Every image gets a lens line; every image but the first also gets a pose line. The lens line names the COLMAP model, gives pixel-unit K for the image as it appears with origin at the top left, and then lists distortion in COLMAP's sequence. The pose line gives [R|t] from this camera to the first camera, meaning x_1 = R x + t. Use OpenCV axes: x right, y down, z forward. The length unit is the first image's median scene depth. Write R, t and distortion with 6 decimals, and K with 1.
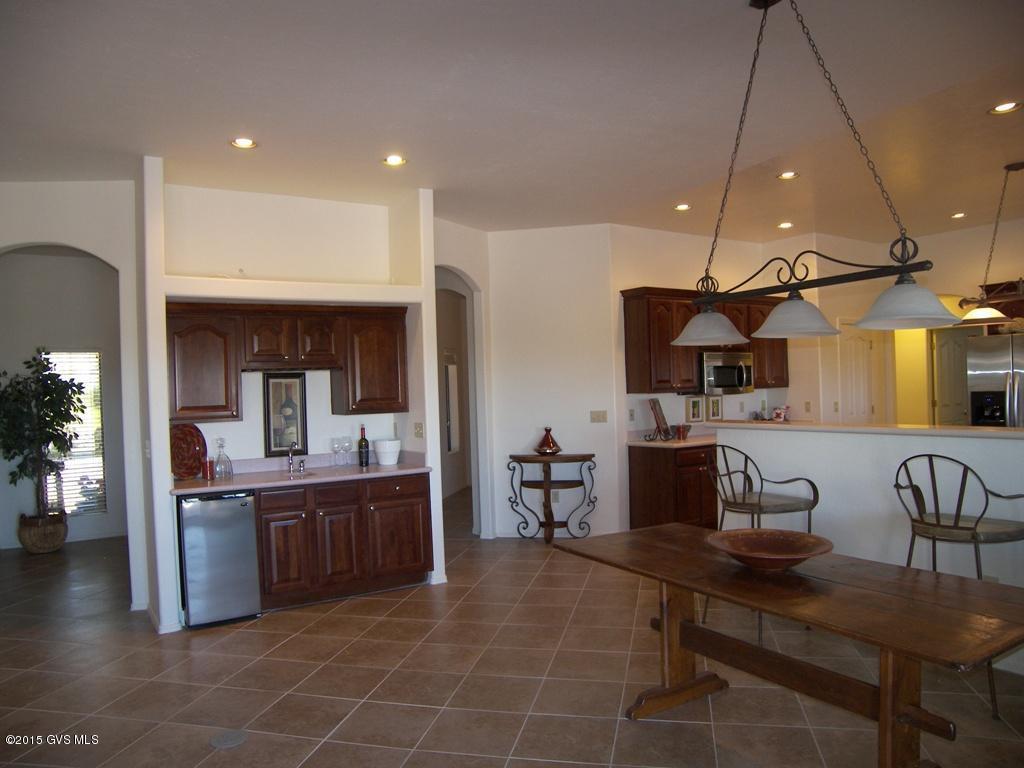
lens RADIAL K [[725.7, 0, 512.0], [0, 725.7, 384.0], [0, 0, 1]] dist [-0.102403, 0.000542]
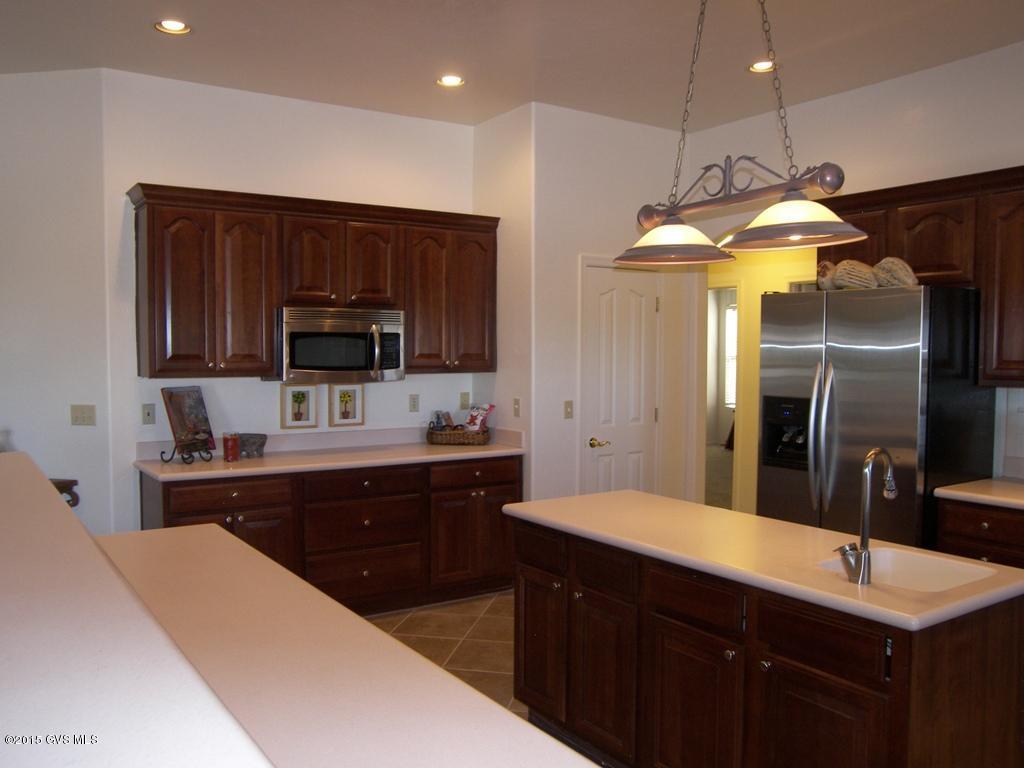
lens RADIAL K [[897.8, 0, 512.0], [0, 897.8, 384.0], [0, 0, 1]] dist [-0.007556, -0.003759]
pose [[0.999529, 0.030595, 0.002451, 0.422299], [-0.030666, 0.998802, 0.038141, -0.015289], [-0.001281, -0.038198, 0.999269, 0.279533]]
